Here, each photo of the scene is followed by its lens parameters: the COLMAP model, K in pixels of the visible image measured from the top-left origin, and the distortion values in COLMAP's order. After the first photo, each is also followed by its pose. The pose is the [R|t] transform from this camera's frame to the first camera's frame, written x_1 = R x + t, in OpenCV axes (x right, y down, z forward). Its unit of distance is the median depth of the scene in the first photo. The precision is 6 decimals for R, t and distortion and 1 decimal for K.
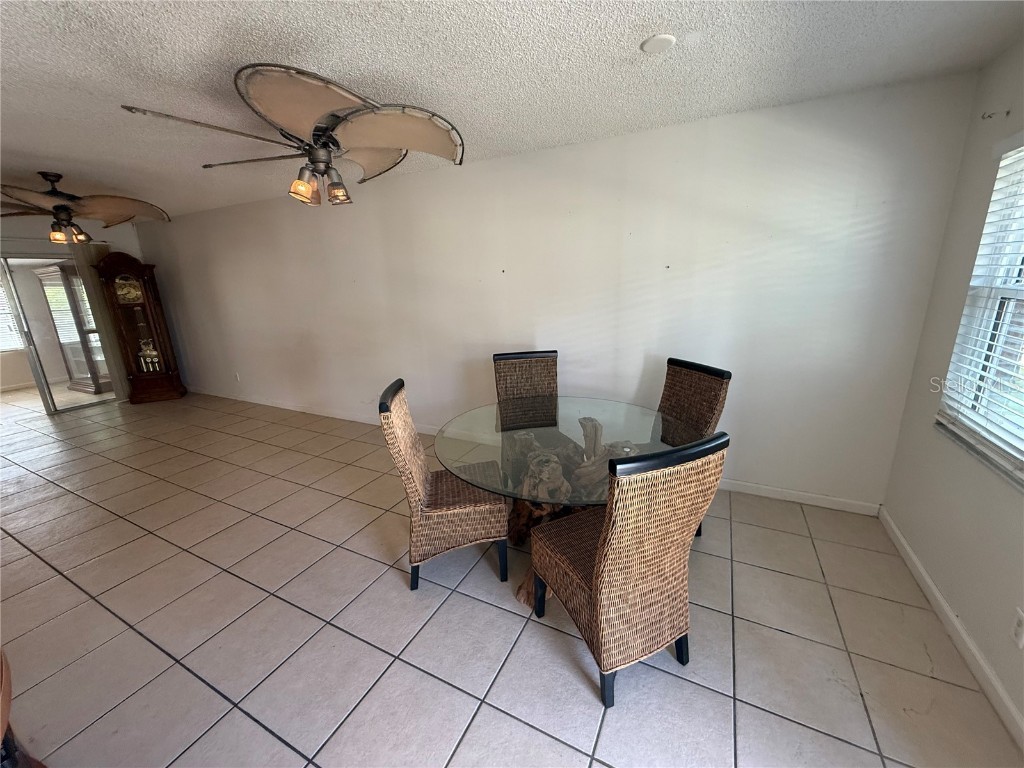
lens RADIAL K [[410.8, 0, 514.0], [0, 410.8, 379.1], [0, 0, 1]] dist [0.005576, -0.000220]
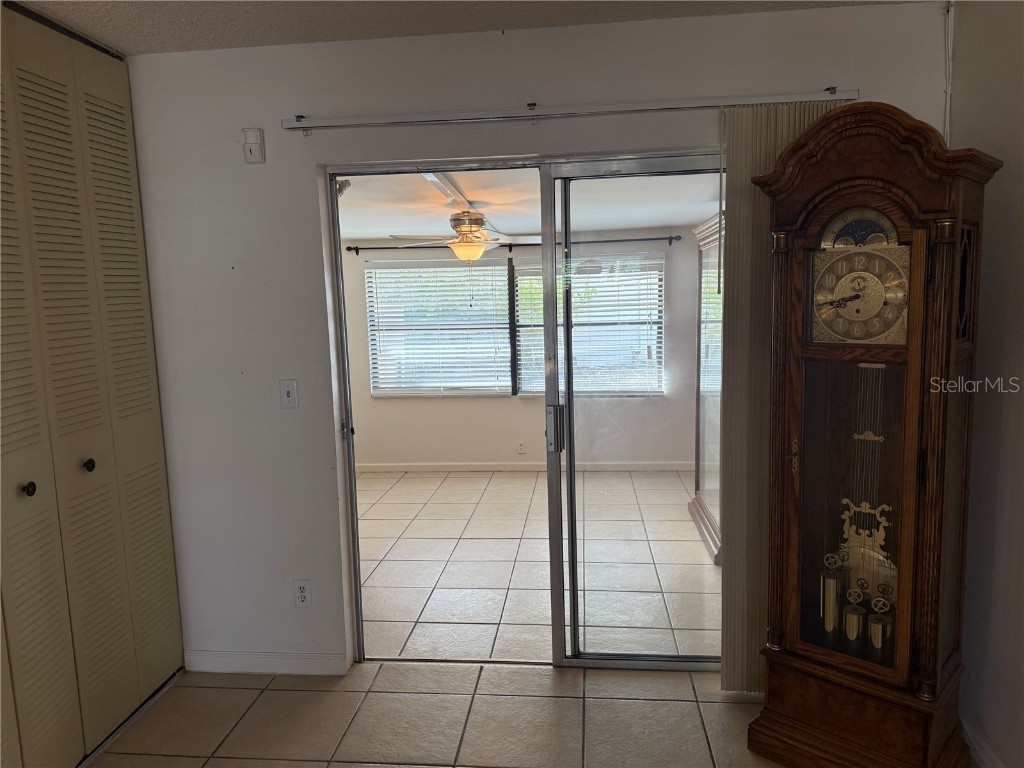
lens RADIAL K [[718.2, 0, 510.0], [0, 718.2, 379.4], [0, 0, 1]] dist [0.023982, -0.014593]
pose [[0.345205, 0.133019, -0.929053, -0.630914], [-0.223960, 0.972983, 0.056093, -0.145261], [0.911414, 0.188707, 0.365669, 0.696550]]
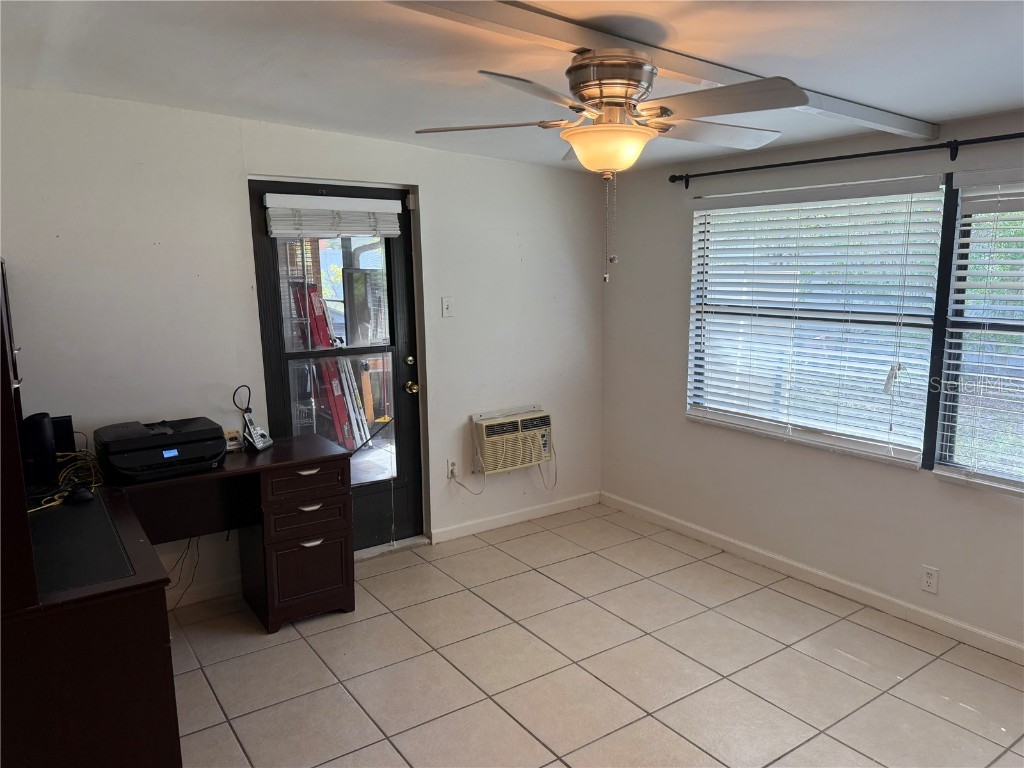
lens RADIAL K [[718.2, 0, 519.7], [0, 718.2, 392.6], [0, 0, 1]] dist [0.023982, -0.014593]
pose [[-0.476606, 0.180651, -0.860356, -1.105951], [-0.207205, 0.928003, 0.309639, -0.221037], [0.854350, 0.325846, -0.404860, 1.084291]]
